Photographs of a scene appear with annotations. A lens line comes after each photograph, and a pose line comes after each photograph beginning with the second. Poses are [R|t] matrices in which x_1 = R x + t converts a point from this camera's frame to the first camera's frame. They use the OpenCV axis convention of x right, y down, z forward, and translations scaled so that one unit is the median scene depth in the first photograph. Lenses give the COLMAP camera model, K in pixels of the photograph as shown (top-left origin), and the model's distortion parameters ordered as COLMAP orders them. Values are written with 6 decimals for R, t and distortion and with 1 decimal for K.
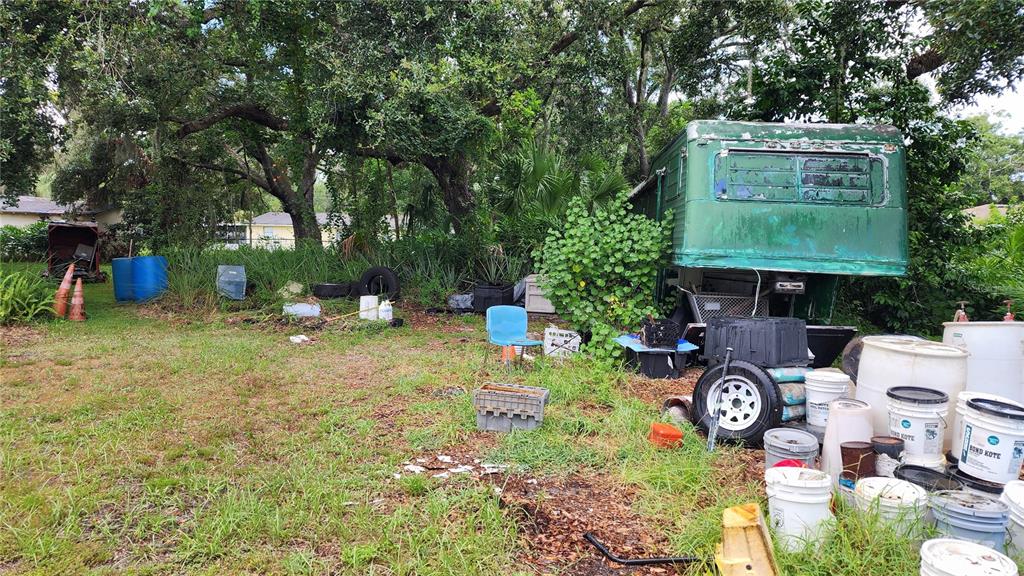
lens RADIAL K [[691.5, 0, 515.6], [0, 691.5, 289.0], [0, 0, 1]] dist [0.097656, -0.091137]
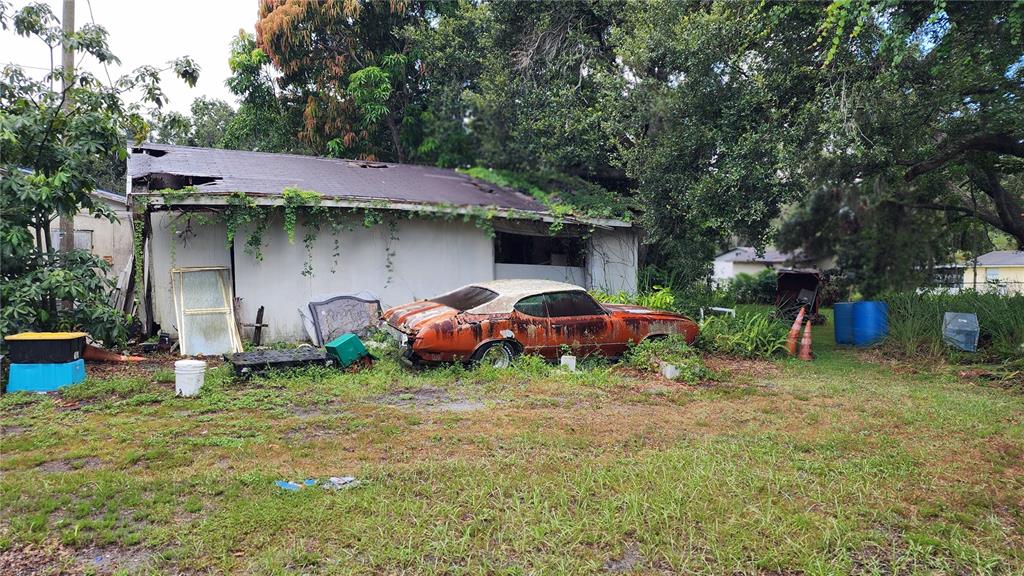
lens RADIAL K [[688.3, 0, 510.5], [0, 688.3, 294.9], [0, 0, 1]] dist [0.130439, -0.140674]
pose [[0.597828, 0.009535, -0.801568, -0.026258], [-0.052446, 0.998252, -0.027241, -0.001562], [0.799907, 0.058325, 0.597283, -0.019737]]
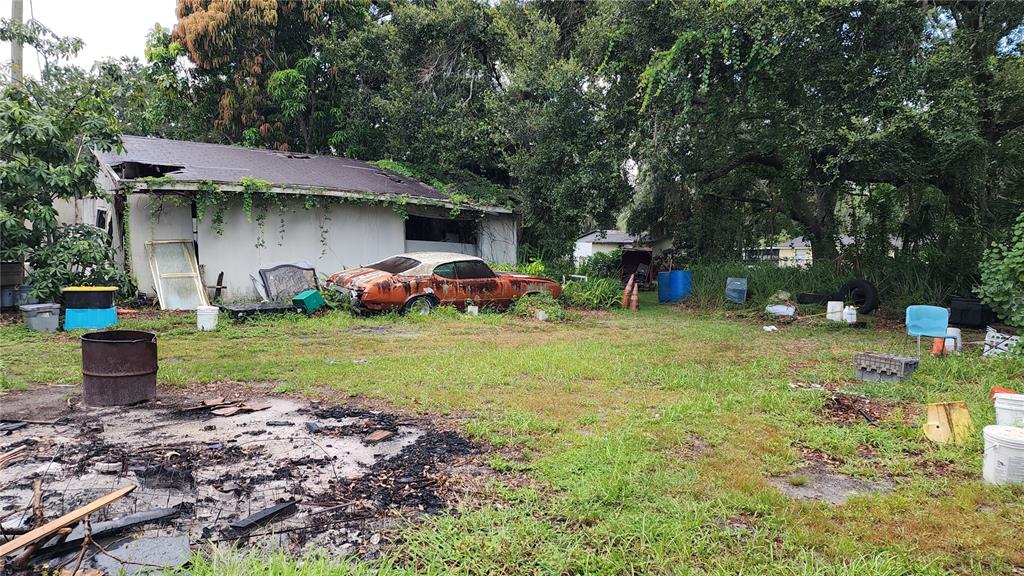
lens RADIAL K [[688.3, 0, 510.5], [0, 688.3, 294.9], [0, 0, 1]] dist [0.130439, -0.140674]
pose [[0.735297, 0.029846, -0.677088, 0.222715], [-0.047341, 0.998852, -0.007382, 0.037648], [0.676090, 0.037482, 0.735865, -0.321289]]
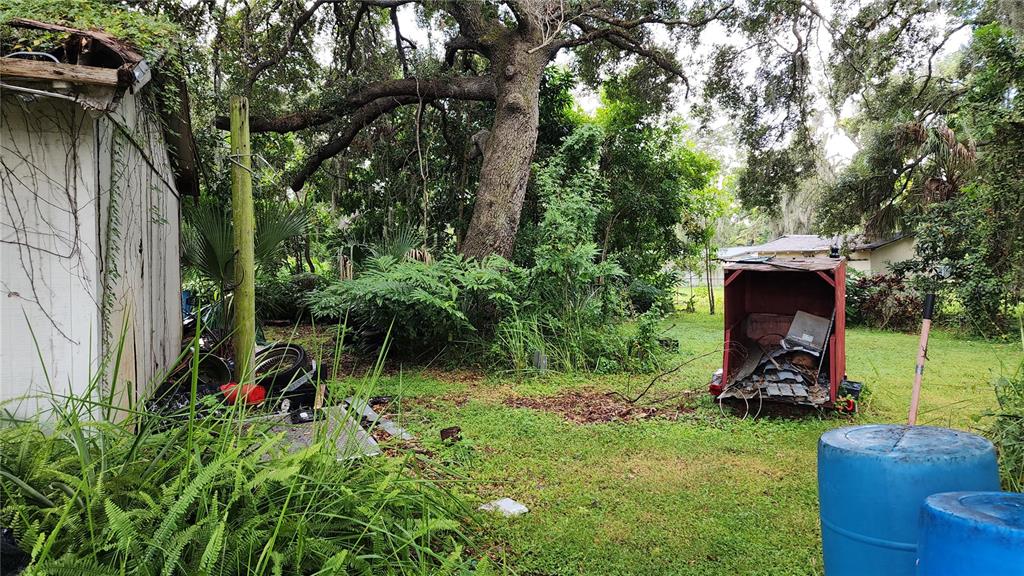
lens RADIAL K [[691.5, 0, 515.6], [0, 691.5, 289.0], [0, 0, 1]] dist [0.097656, -0.091137]
pose [[0.515018, -0.004763, -0.857166, -0.648903], [-0.040067, 0.998758, -0.029624, -0.110572], [0.856242, 0.049601, 0.514188, 1.203999]]
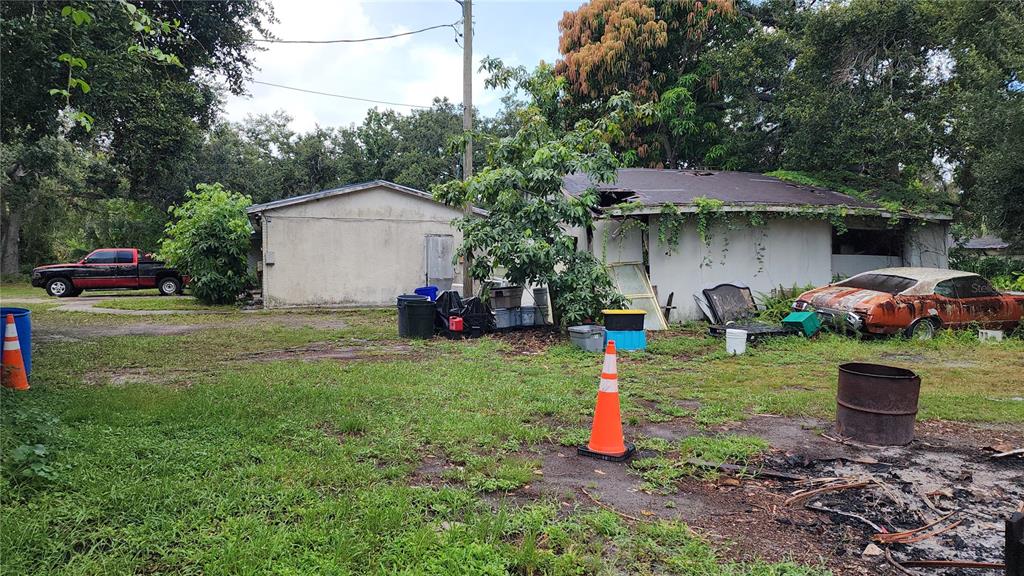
lens RADIAL K [[691.5, 0, 515.6], [0, 691.5, 289.0], [0, 0, 1]] dist [0.097656, -0.091137]
pose [[0.482867, 0.006082, -0.875673, -0.086592], [-0.045519, 0.998798, -0.018163, 0.042251], [0.874510, 0.048630, 0.482563, -0.653194]]
